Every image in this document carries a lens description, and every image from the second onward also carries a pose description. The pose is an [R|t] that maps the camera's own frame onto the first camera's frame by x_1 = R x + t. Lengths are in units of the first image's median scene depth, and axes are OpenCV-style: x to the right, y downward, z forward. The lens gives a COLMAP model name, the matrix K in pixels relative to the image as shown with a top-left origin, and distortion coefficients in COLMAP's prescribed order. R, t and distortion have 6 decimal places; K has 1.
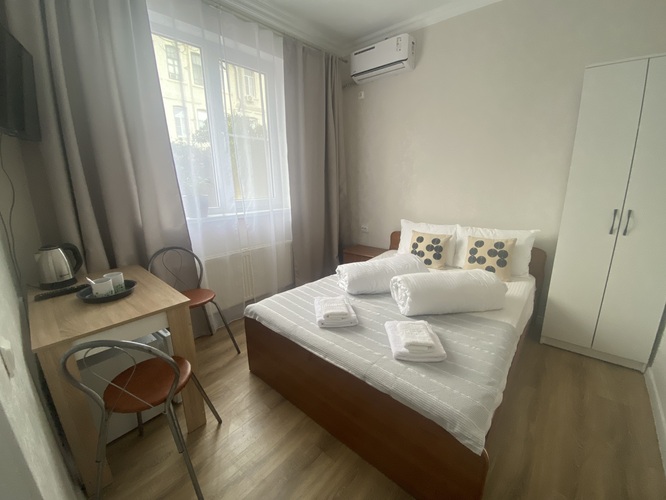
lens RADIAL K [[270.0, 0, 331.7], [0, 270.0, 253.4], [0, 0, 1]] dist [0.001173, -0.000385]
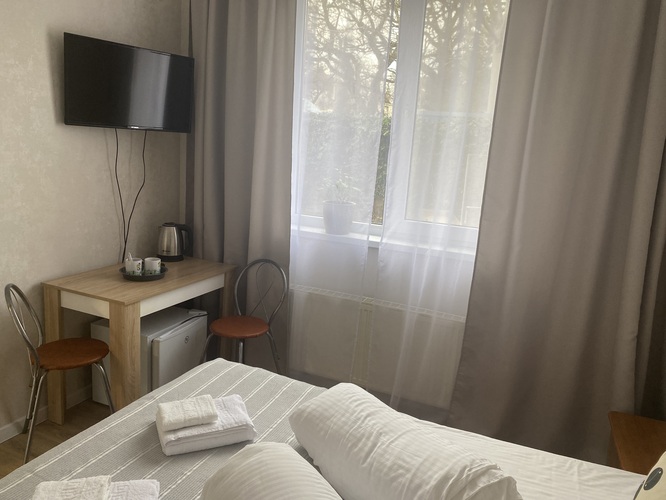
lens RADIAL K [[508.4, 0, 333.0], [0, 508.4, 250.0], [0, 0, 1]] dist [-0.012117, -0.001922]
pose [[0.315045, 0.216720, -0.924002, 0.752876], [-0.320122, 0.940791, 0.111510, -0.246959], [0.893459, 0.260663, 0.365769, 0.578495]]
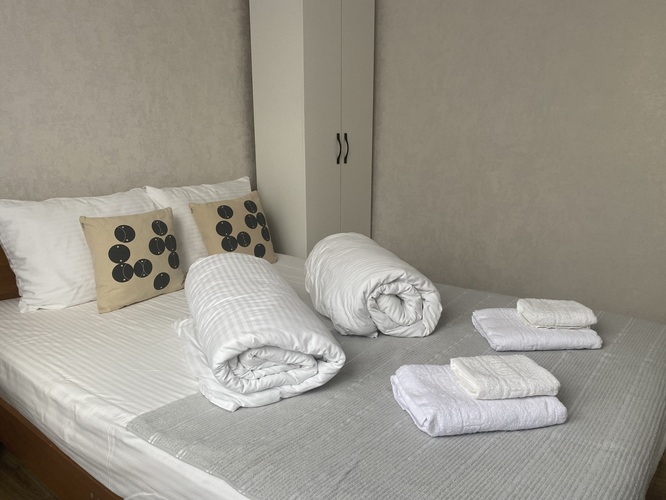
lens RADIAL K [[508.4, 0, 333.0], [0, 508.4, 250.0], [0, 0, 1]] dist [-0.012117, -0.001922]
pose [[-0.097570, -0.173609, 0.979969, -0.452190], [0.270215, 0.943058, 0.193973, -0.103588], [-0.957843, 0.283729, -0.045102, 0.909287]]
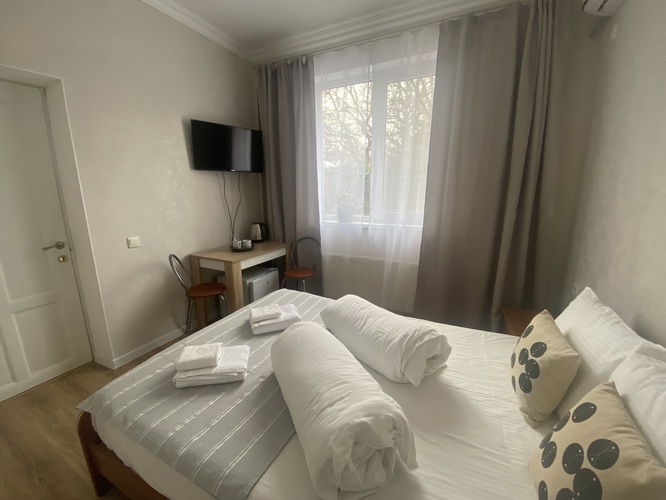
lens RADIAL K [[270.0, 0, 331.7], [0, 270.0, 253.4], [0, 0, 1]] dist [0.001173, -0.000385]
pose [[0.266447, 0.230060, -0.935991, 0.749097], [-0.256900, 0.952918, 0.161090, -0.192665], [0.928983, 0.197534, 0.313004, 0.625958]]
